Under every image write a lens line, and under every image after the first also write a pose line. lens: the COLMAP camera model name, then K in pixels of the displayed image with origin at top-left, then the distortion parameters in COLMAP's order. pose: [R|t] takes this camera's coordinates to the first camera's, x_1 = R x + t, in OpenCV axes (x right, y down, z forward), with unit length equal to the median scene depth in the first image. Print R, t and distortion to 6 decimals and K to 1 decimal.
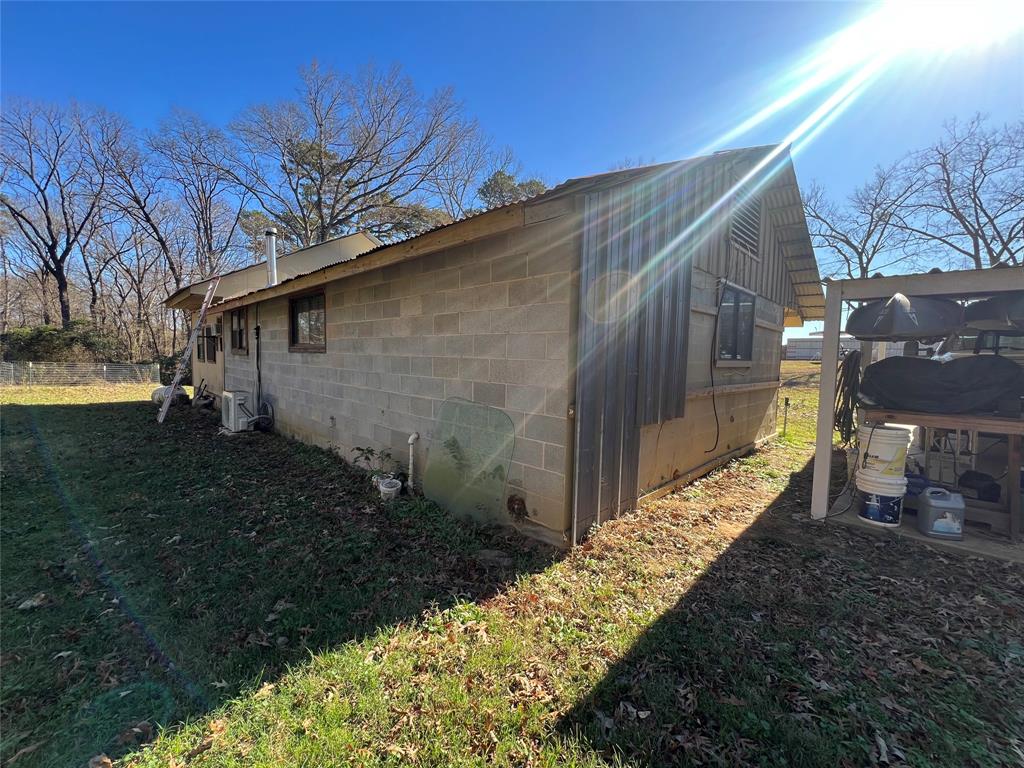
lens RADIAL K [[411.1, 0, 512.0], [0, 411.1, 384.0], [0, 0, 1]] dist [0.000205, 0.000177]
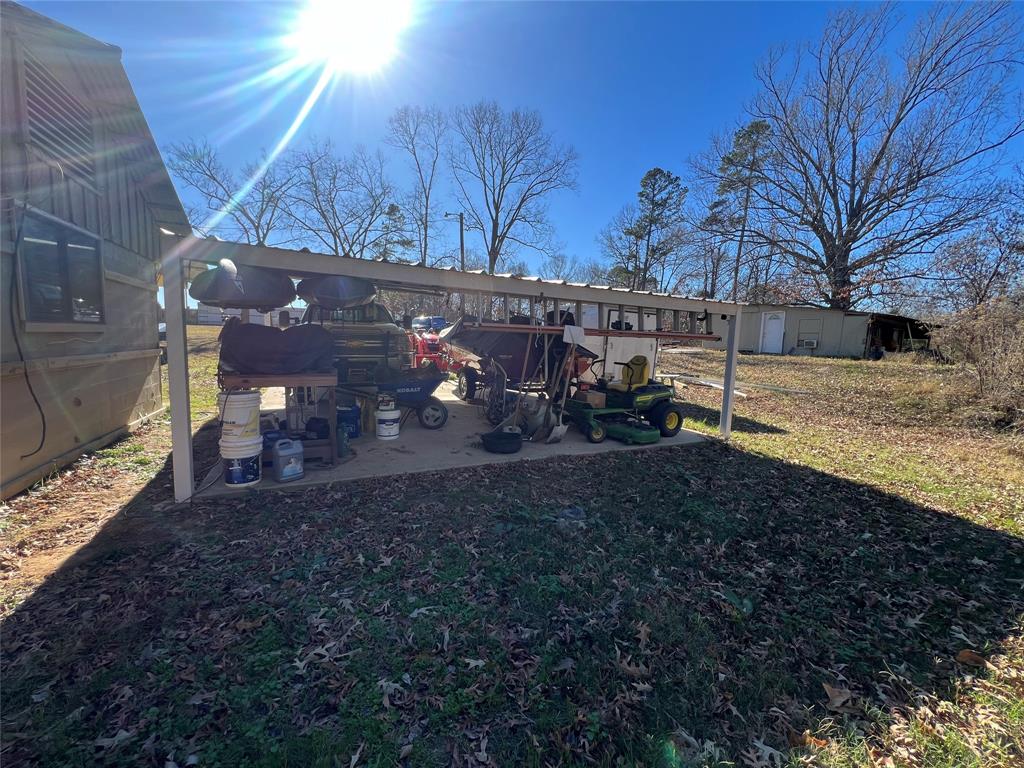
lens RADIAL K [[409.1, 0, 512.0], [0, 409.1, 384.0], [0, 0, 1]] dist [-0.000871, 0.000280]
pose [[0.334524, -0.109536, 0.936000, 0.152833], [0.030213, 0.993958, 0.105521, -0.002764], [-0.941903, -0.007020, 0.335812, 0.011080]]
